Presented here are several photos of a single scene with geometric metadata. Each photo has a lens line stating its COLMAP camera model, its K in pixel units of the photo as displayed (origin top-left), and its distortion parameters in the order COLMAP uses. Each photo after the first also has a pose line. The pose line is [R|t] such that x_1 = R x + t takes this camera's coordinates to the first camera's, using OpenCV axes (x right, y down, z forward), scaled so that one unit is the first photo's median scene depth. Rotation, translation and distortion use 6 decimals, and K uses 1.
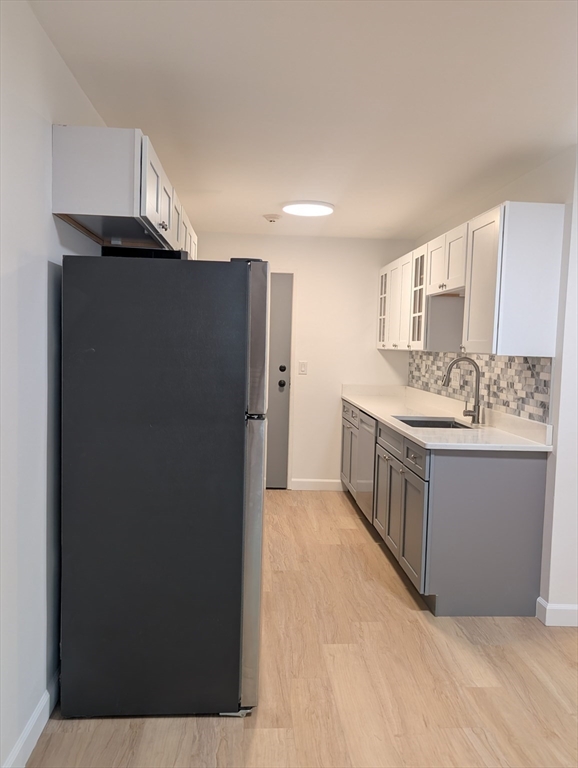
lens RADIAL K [[614.5, 0, 282.9], [0, 614.5, 385.5], [0, 0, 1]] dist [-0.002149, 0.000635]
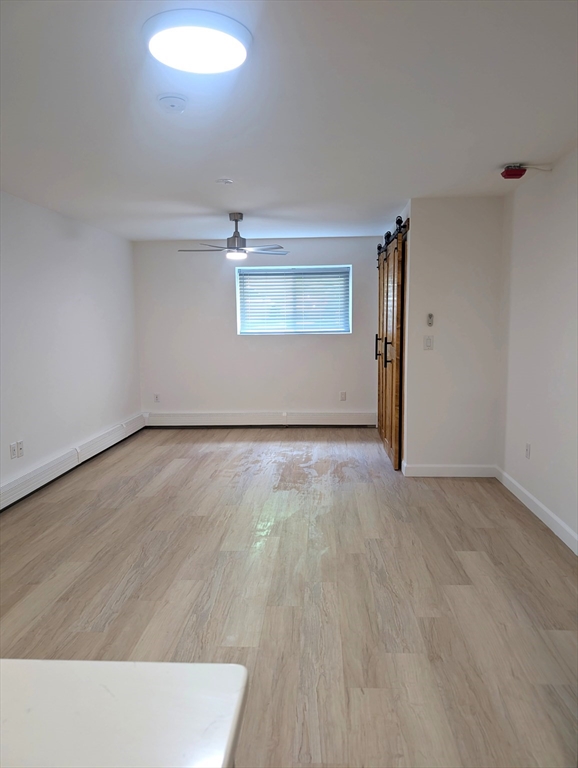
lens RADIAL K [[551.6, 0, 299.5], [0, 551.6, 386.2], [0, 0, 1]] dist [0.009916, -0.010661]
pose [[-0.993723, -0.028544, 0.108165, 0.175157], [-0.007726, 0.982101, 0.188197, -0.073983], [-0.111600, 0.186180, -0.976157, 1.146736]]
